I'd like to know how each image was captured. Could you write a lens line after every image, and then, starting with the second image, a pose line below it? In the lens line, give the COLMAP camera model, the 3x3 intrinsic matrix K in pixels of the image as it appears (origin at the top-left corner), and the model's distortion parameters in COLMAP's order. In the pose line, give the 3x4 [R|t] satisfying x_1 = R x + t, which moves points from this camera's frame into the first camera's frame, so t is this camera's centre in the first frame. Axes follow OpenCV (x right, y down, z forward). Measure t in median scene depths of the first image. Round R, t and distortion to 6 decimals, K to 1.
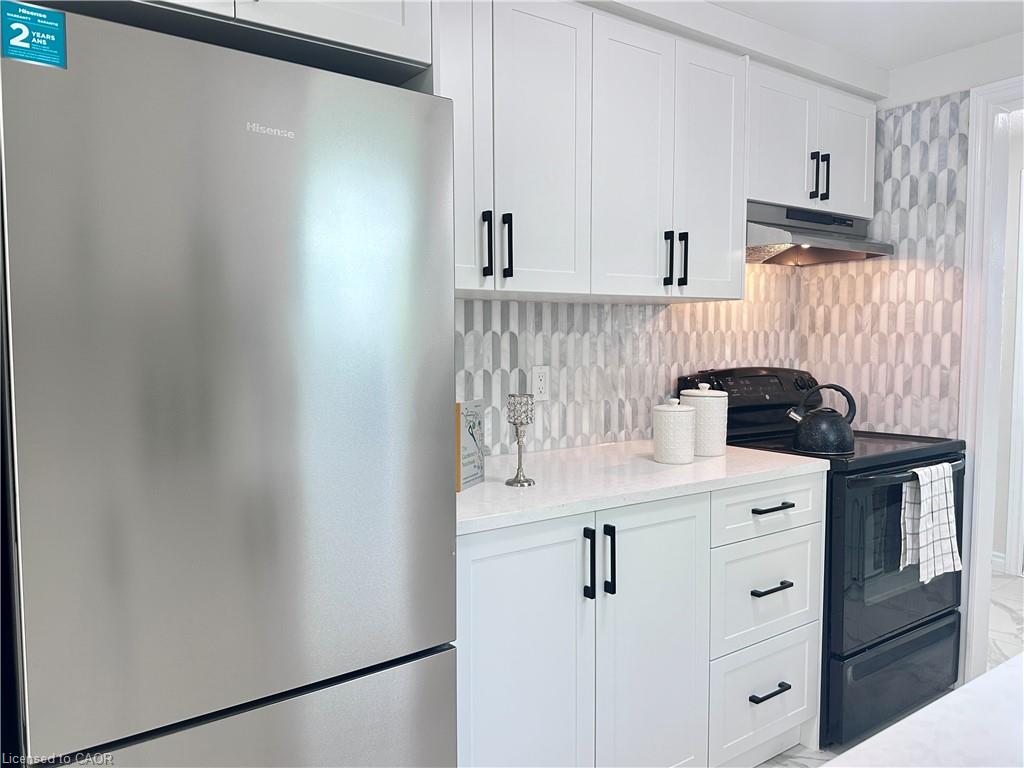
lens RADIAL K [[736.0, 0, 512.0], [0, 736.0, 384.0], [0, 0, 1]] dist [0.070516, -0.090372]
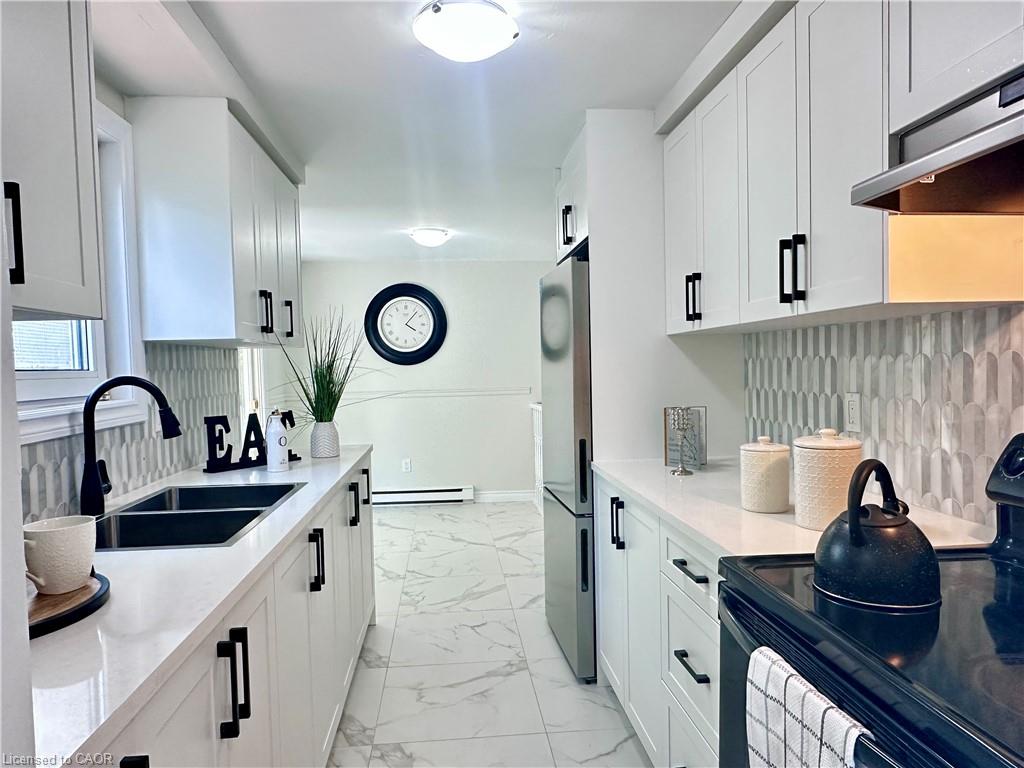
lens RADIAL K [[673.8, 0, 512.0], [0, 673.8, 384.0], [0, 0, 1]] dist [0.000262, -0.001605]
pose [[-0.487353, 0.038388, -0.872361, 0.946646], [-0.032322, 0.997555, 0.061954, -0.072267], [0.872607, 0.058390, -0.484921, 1.013873]]
